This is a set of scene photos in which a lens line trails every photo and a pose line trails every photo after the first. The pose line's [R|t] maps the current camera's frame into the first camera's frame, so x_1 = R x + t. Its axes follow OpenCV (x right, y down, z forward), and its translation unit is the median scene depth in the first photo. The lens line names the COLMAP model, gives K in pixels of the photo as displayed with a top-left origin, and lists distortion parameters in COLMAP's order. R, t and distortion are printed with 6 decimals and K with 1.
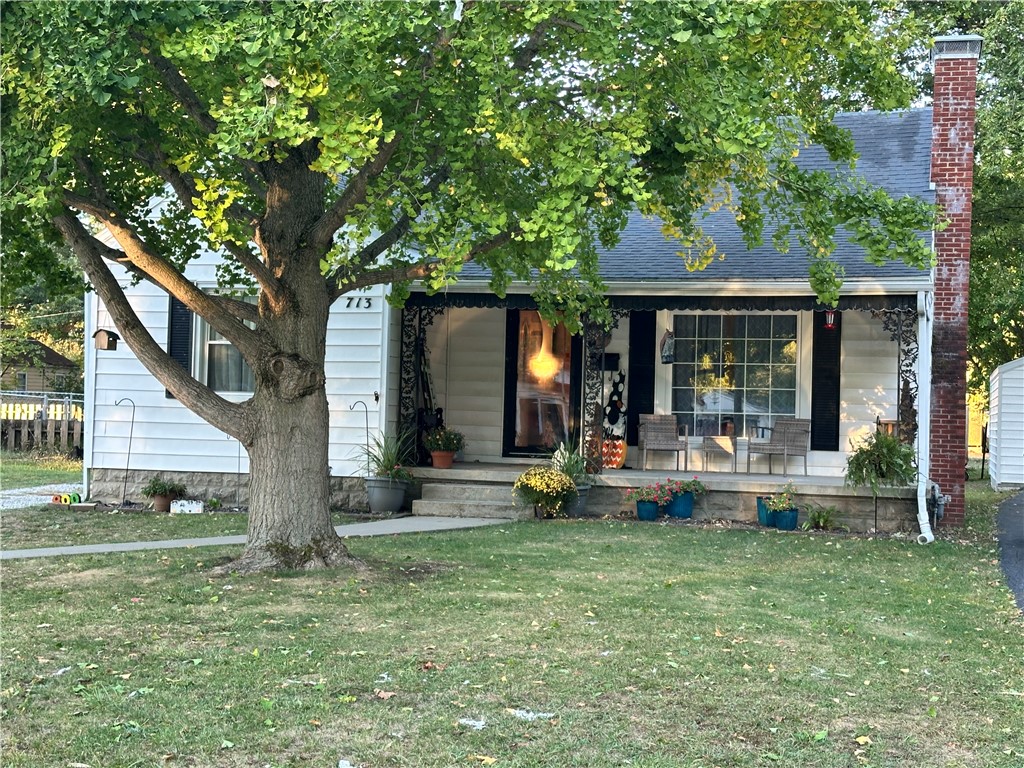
lens RADIAL K [[1558.4, 0, 511.4], [0, 1558.4, 383.1], [0, 0, 1]] dist [0.012643, 0.000000]
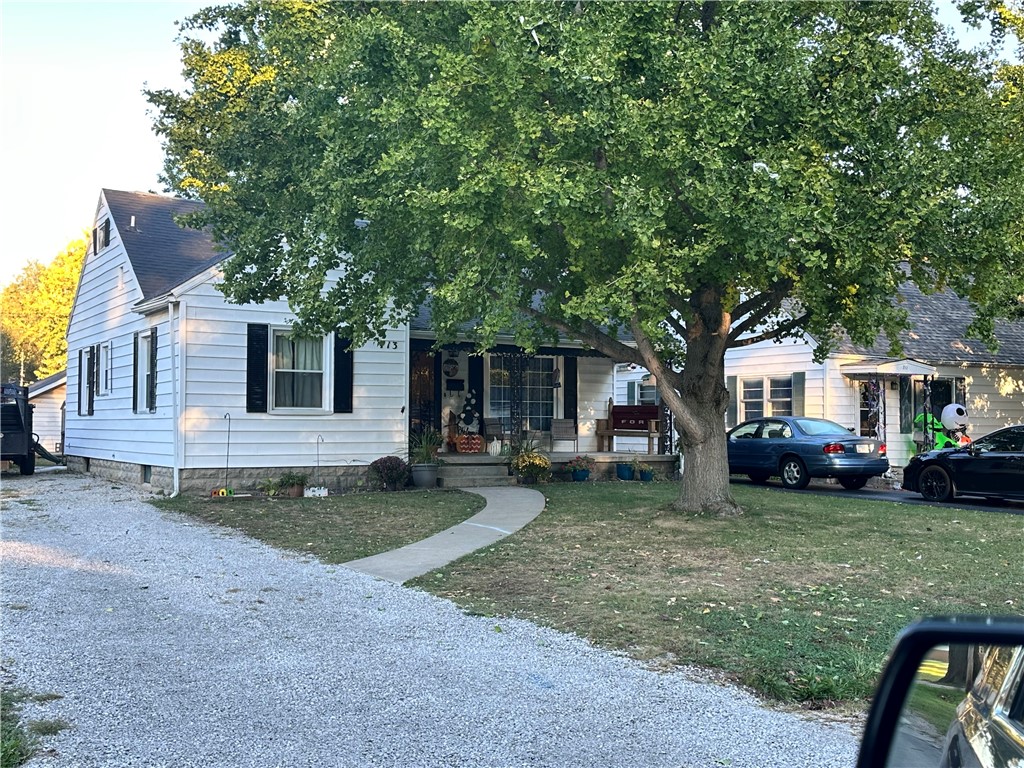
lens RADIAL K [[1158.2, 0, 513.8], [0, 1158.2, 383.4], [0, 0, 1]] dist [0.126976, 0.000000]
pose [[0.689526, 0.006008, 0.724236, -0.778246], [-0.005868, 0.999979, -0.002709, -0.013045], [-0.724237, -0.002381, 0.689547, 0.163335]]
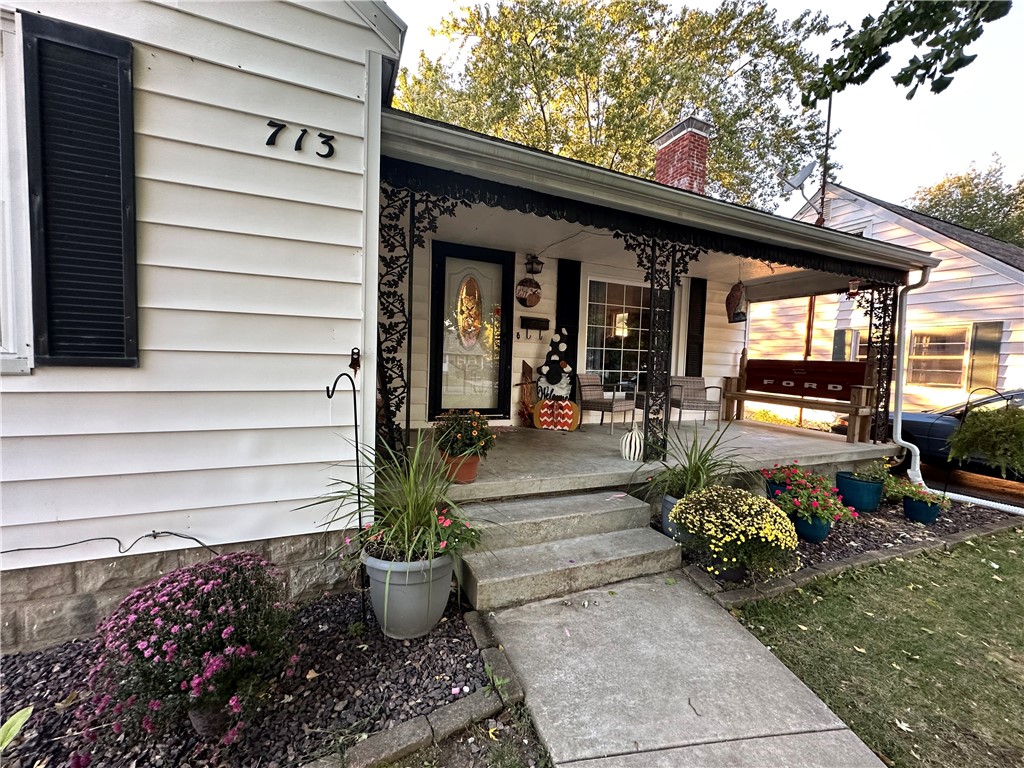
lens RADIAL K [[409.1, 0, 516.1], [0, 409.1, 386.5], [0, 0, 1]] dist [-0.003463, -0.000028]
pose [[0.770054, -0.037646, 0.636867, -0.122944], [-0.034147, 0.994394, 0.100068, 0.002755], [-0.637064, -0.098805, 0.764452, 0.843923]]
